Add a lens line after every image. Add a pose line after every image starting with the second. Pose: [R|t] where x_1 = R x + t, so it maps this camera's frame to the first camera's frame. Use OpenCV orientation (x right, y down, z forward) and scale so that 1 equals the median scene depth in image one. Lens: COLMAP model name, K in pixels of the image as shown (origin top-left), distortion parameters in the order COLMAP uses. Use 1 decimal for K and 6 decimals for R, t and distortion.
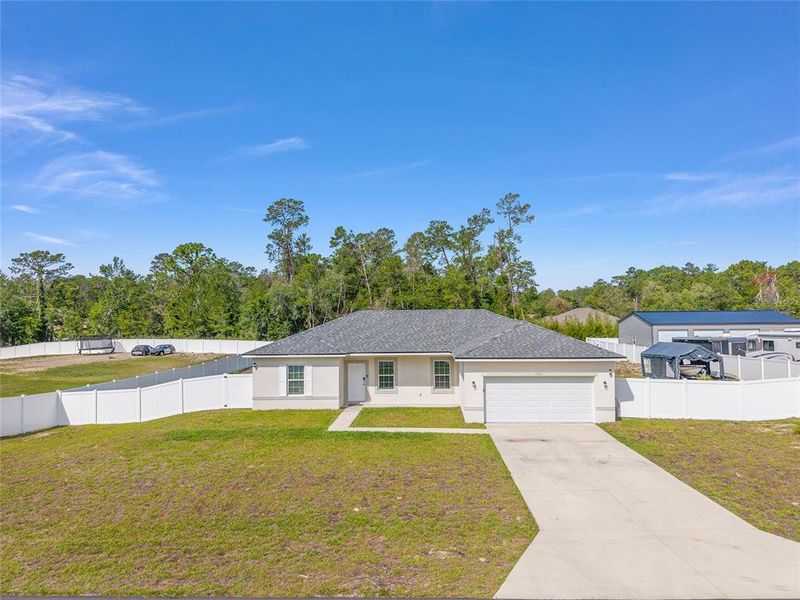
lens RADIAL K [[529.8, 0, 398.6], [0, 529.8, 314.6], [0, 0, 1]] dist [0.071589, -0.104722]
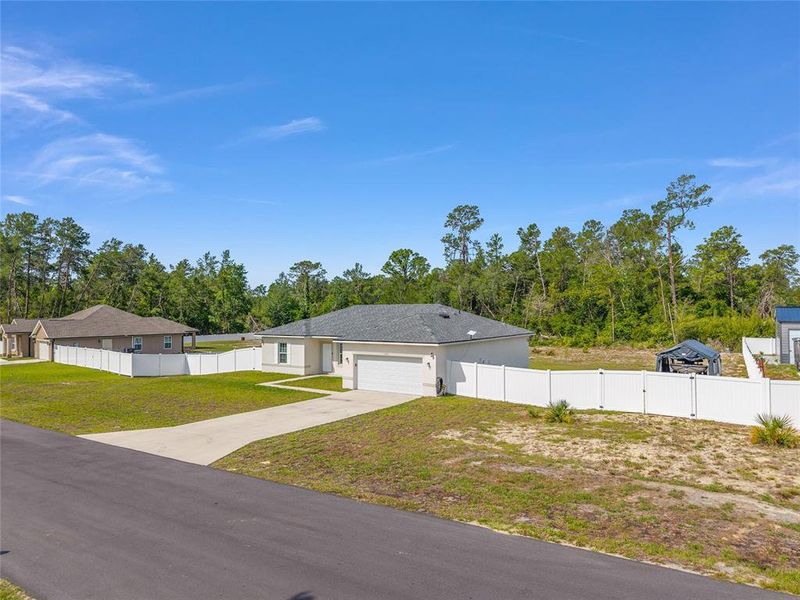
lens RADIAL K [[525.4, 0, 398.3], [0, 525.4, 306.9], [0, 0, 1]] dist [0.043747, -0.047661]
pose [[0.853655, 0.002152, -0.520834, 0.776688], [-0.004697, 0.999983, -0.003568, 0.001998], [0.520817, 0.005492, 0.853651, -0.049443]]
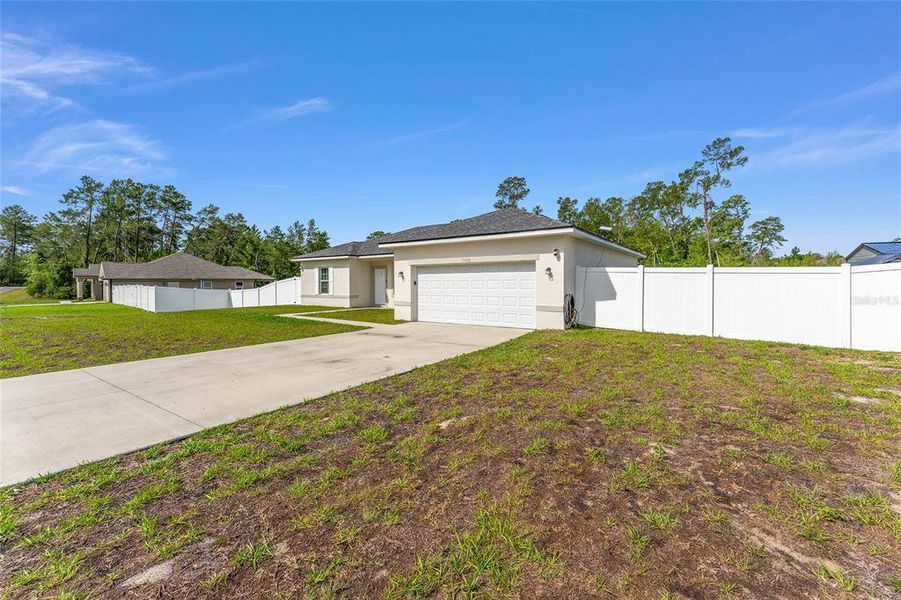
lens RADIAL K [[370.1, 0, 453.4], [0, 370.1, 288.7], [0, 0, 1]] dist [0.000724, 0.000094]
pose [[0.857566, 0.016254, -0.514117, 0.424690], [-0.006570, 0.999765, 0.020649, 0.116504], [0.514332, -0.014330, 0.857472, 0.447931]]
